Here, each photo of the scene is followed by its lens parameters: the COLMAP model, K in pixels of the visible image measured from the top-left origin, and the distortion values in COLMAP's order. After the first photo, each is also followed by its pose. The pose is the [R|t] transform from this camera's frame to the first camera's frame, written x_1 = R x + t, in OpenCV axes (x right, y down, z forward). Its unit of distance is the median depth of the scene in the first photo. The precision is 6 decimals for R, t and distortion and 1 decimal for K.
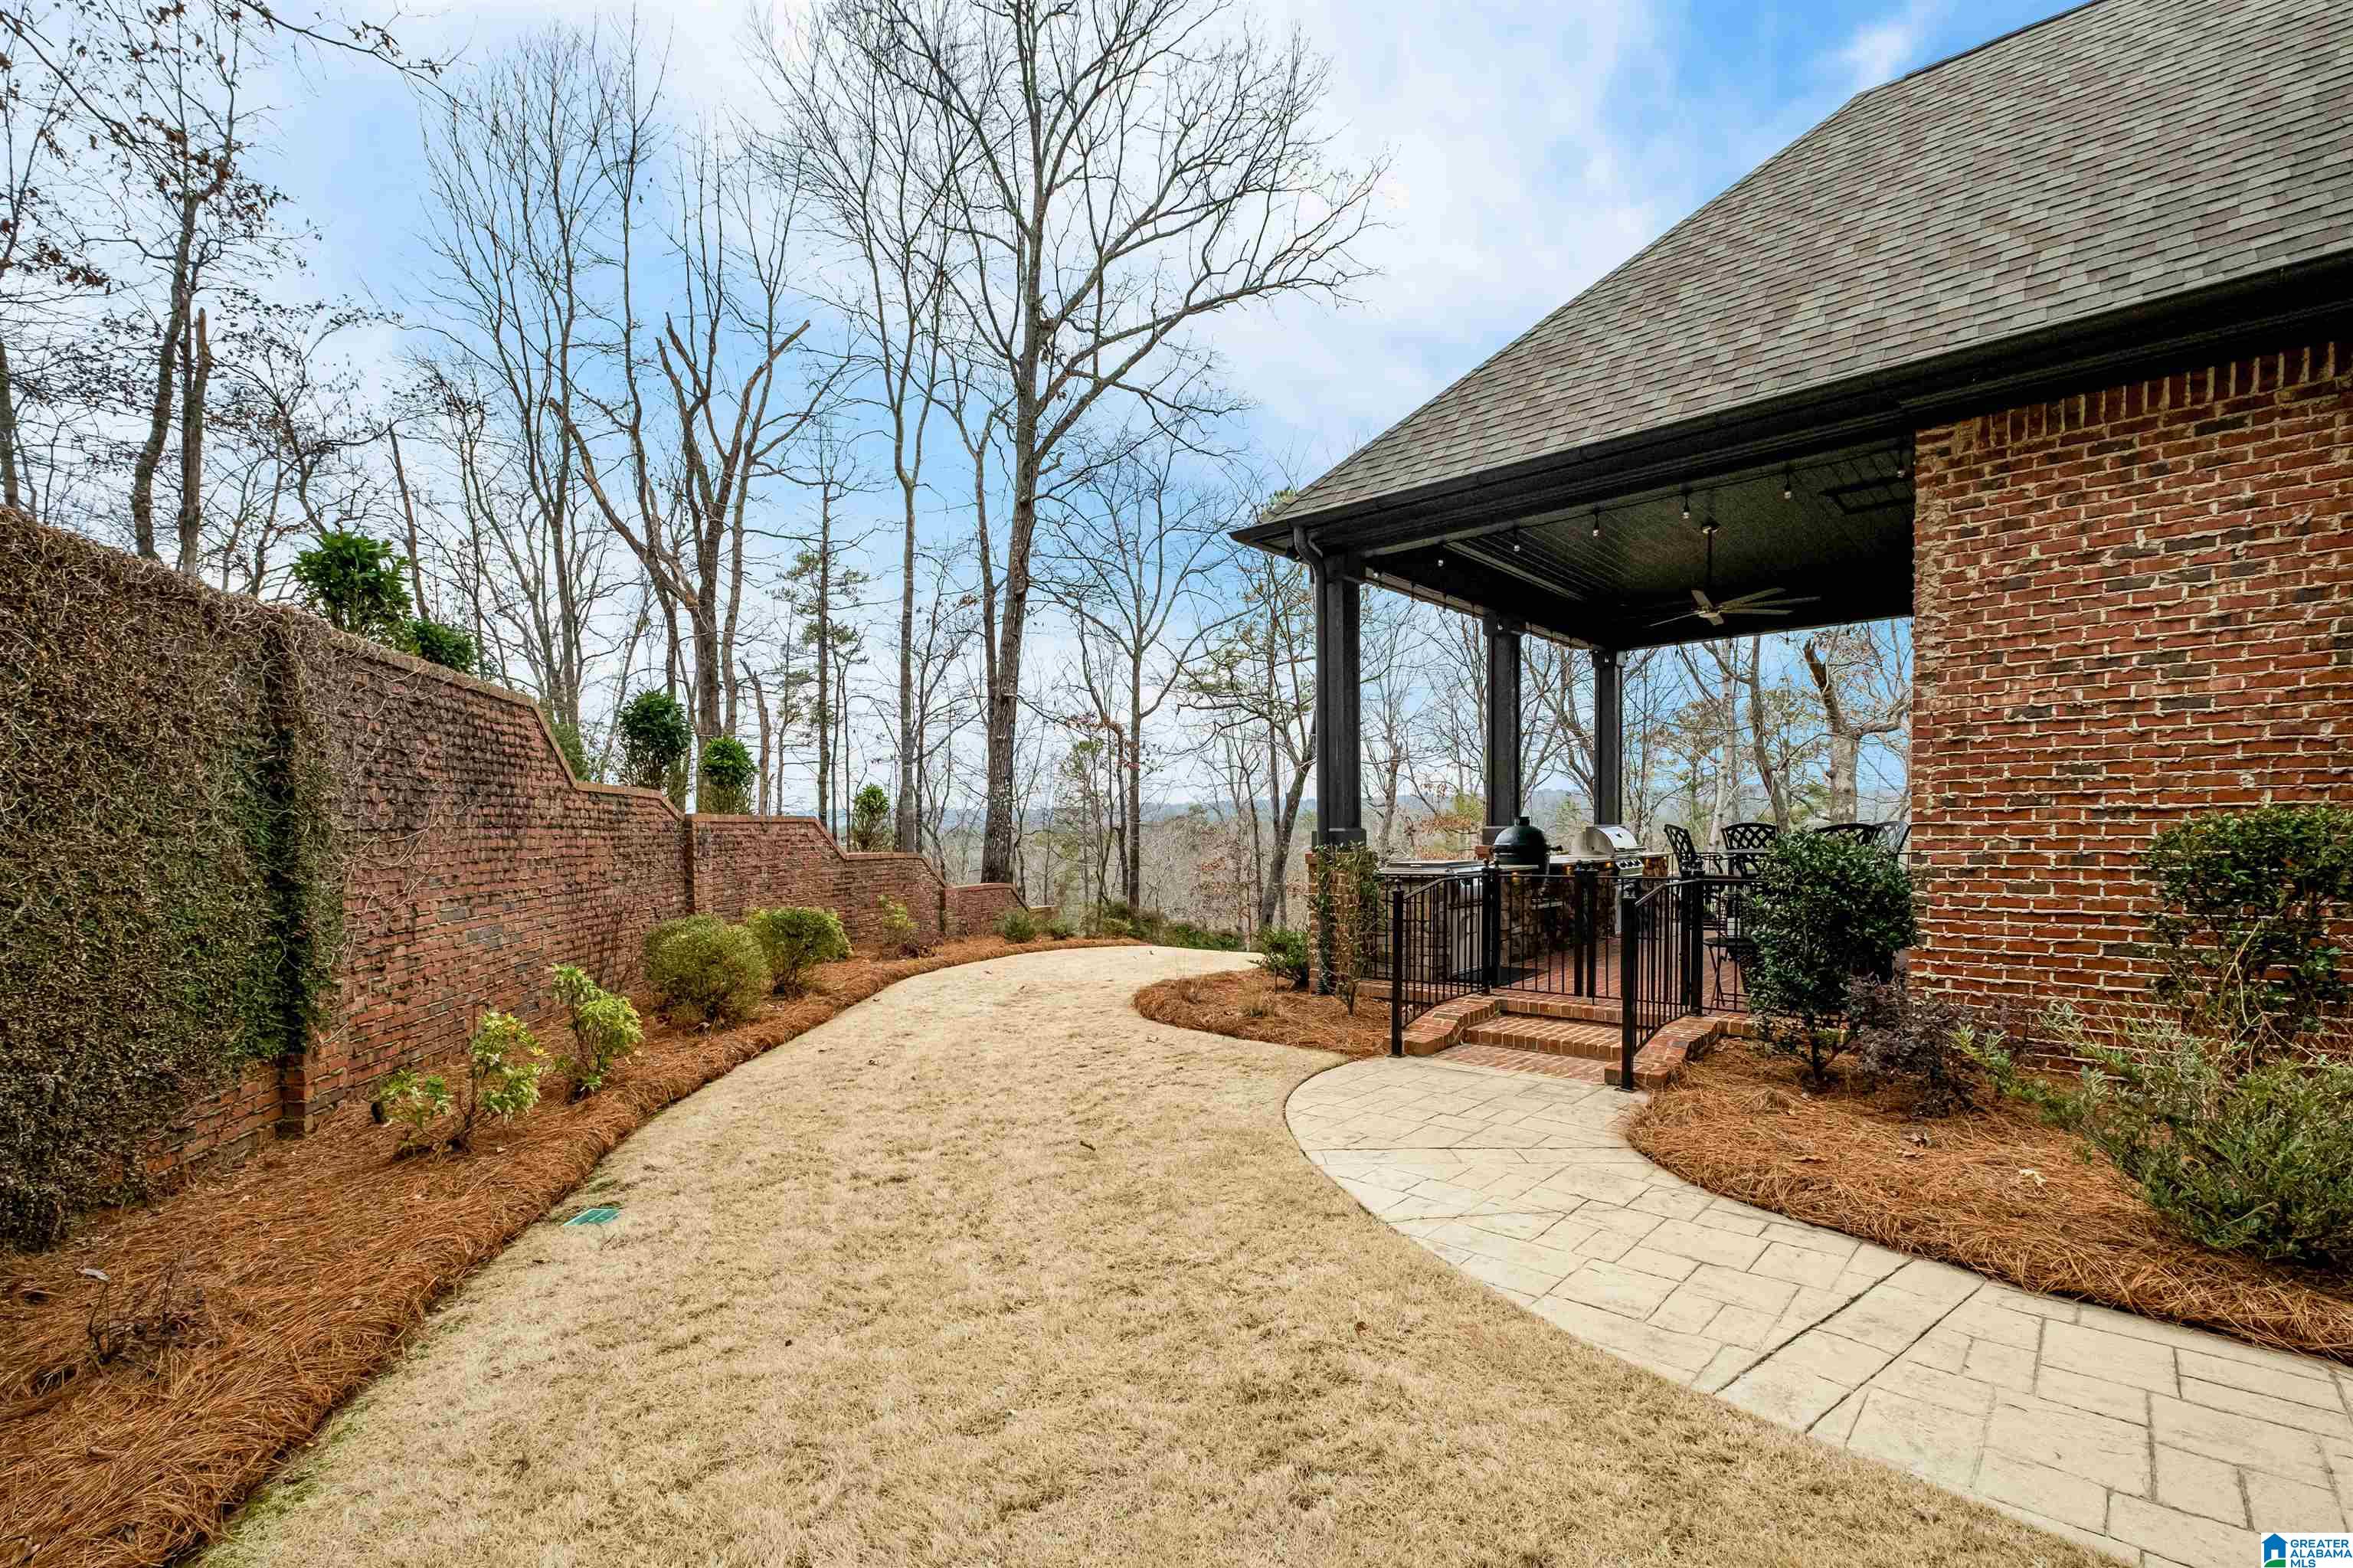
lens RADIAL K [[1049.1, 0, 1177.1], [0, 1049.1, 817.6], [0, 0, 1]] dist [0.000325, -0.000057]
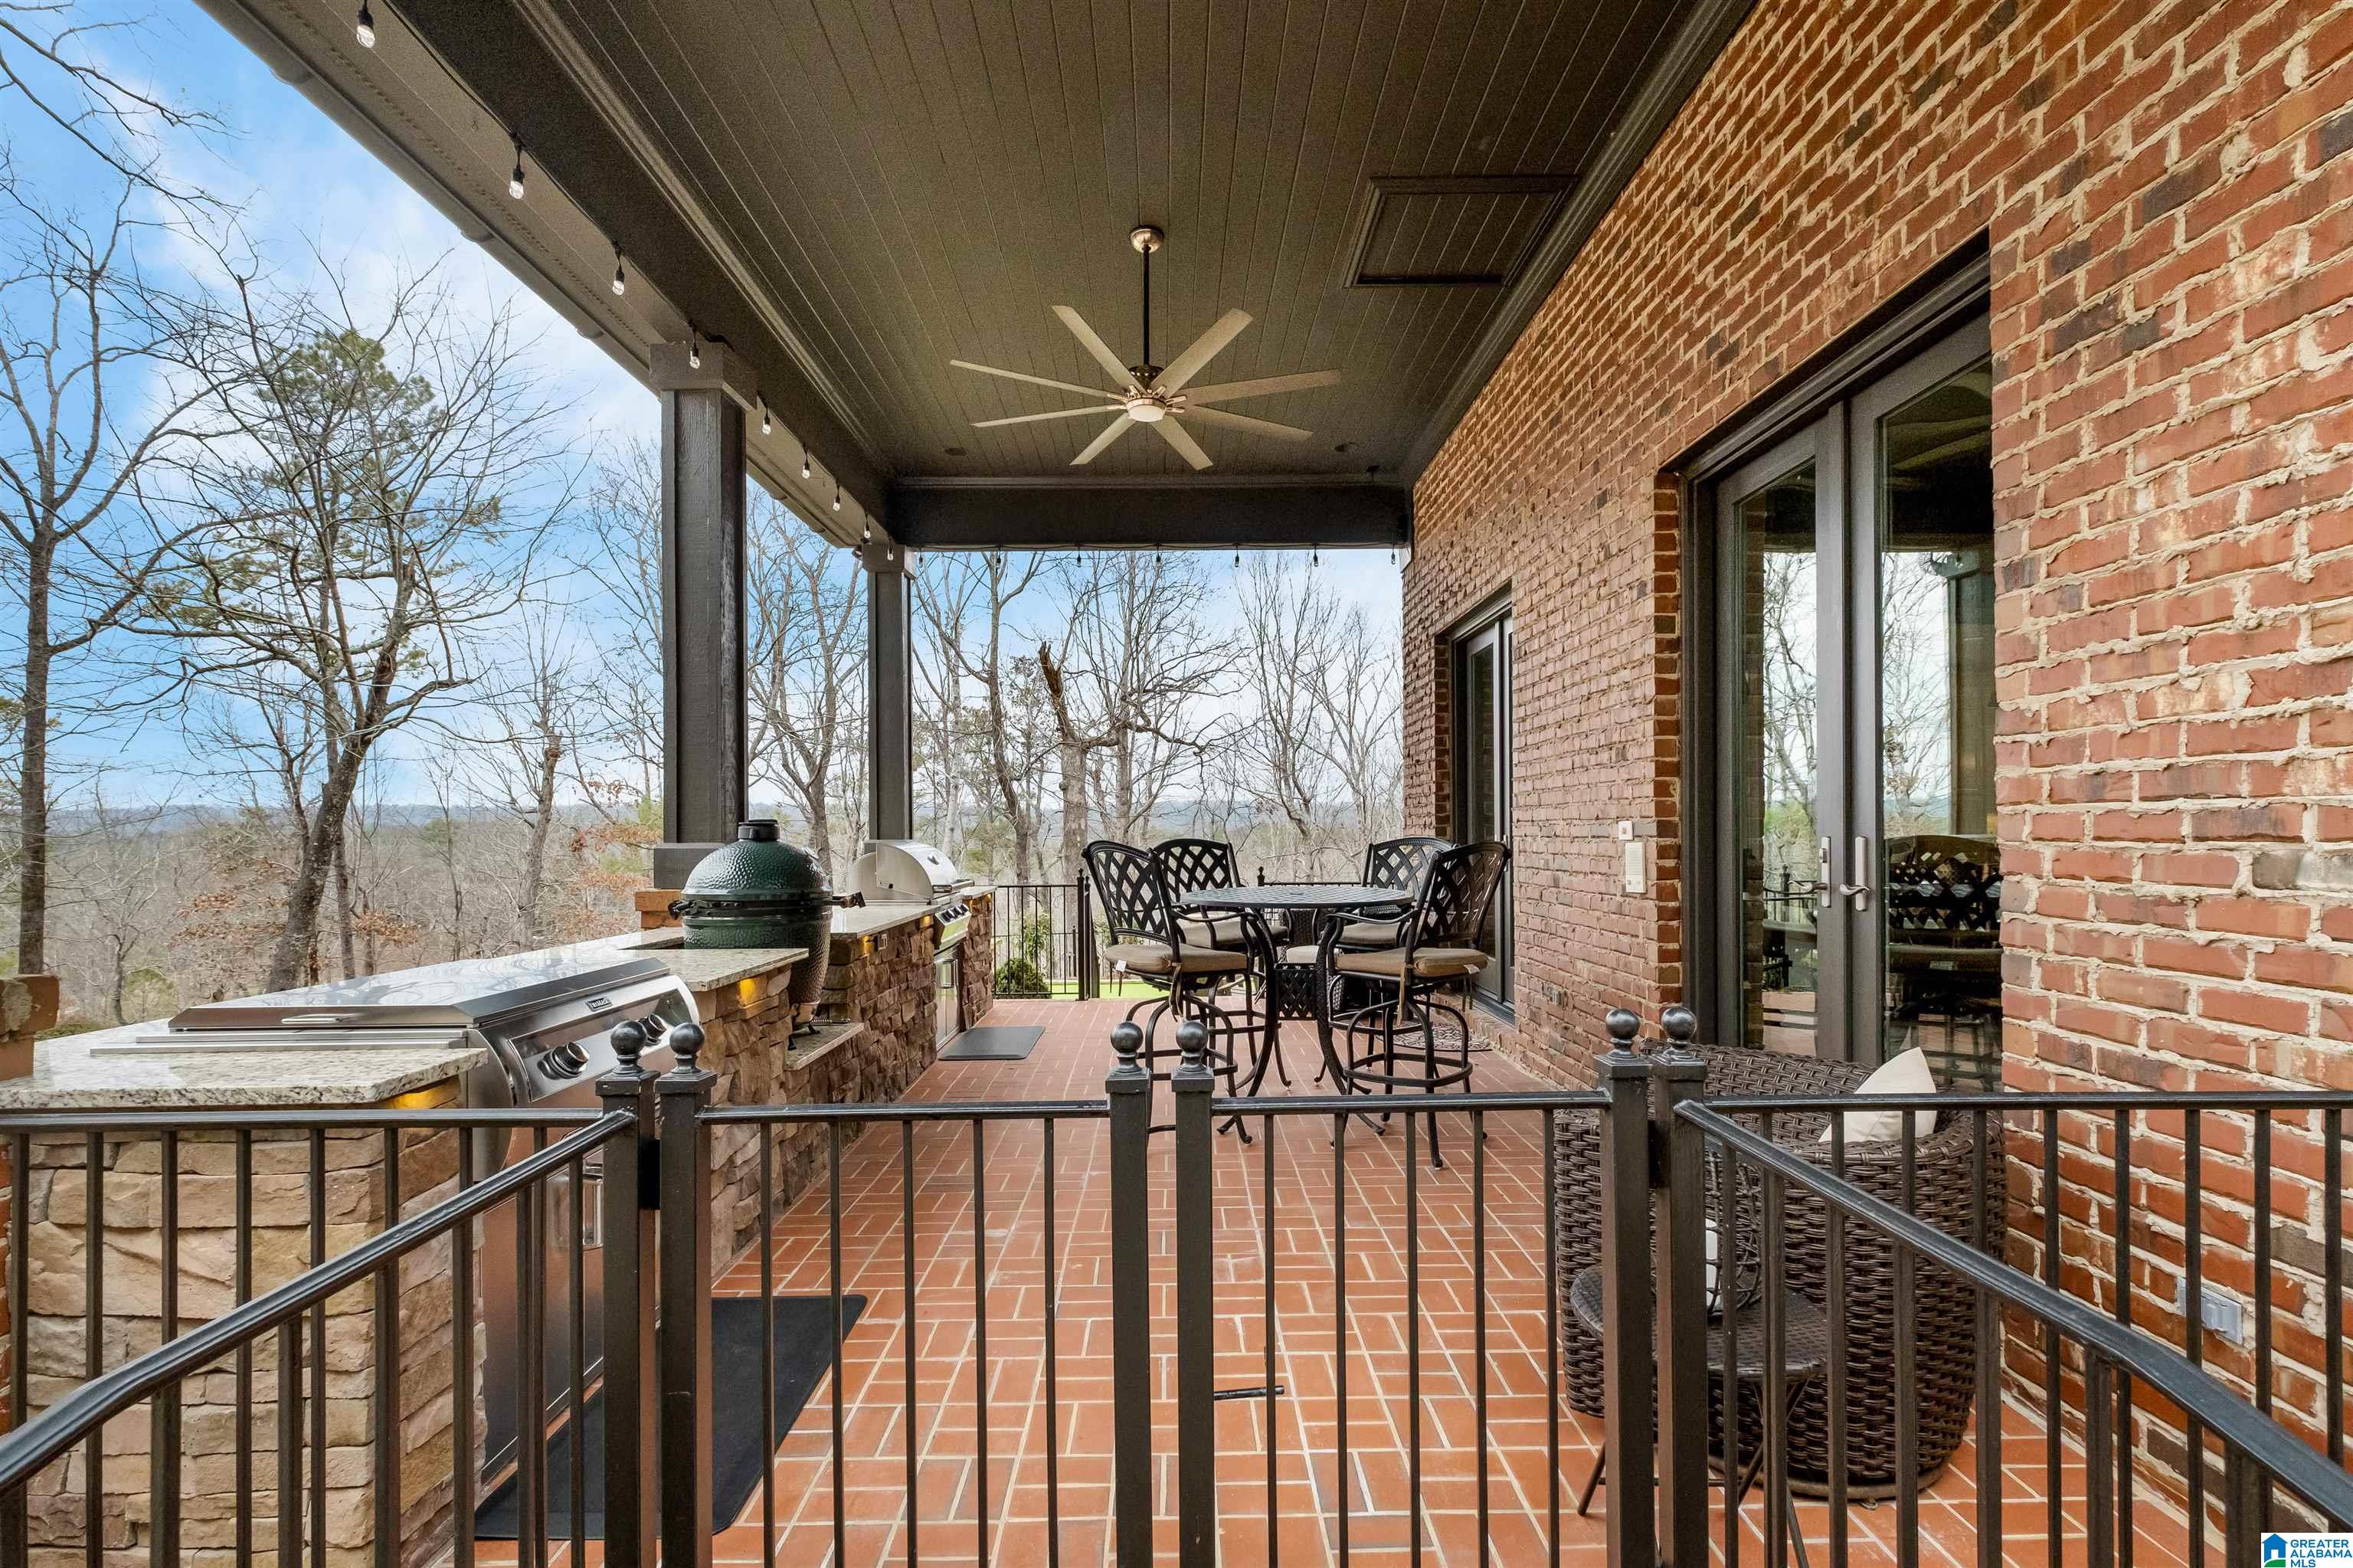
lens RADIAL K [[1017.7, 0, 1172.8], [0, 1017.7, 857.2], [0, 0, 1]] dist [0.020540, 0.000053]
pose [[0.742226, -0.006088, 0.670122, 0.142232], [-0.010650, 0.999725, 0.020878, 0.002690], [-0.670065, -0.022633, 0.741957, 0.464907]]
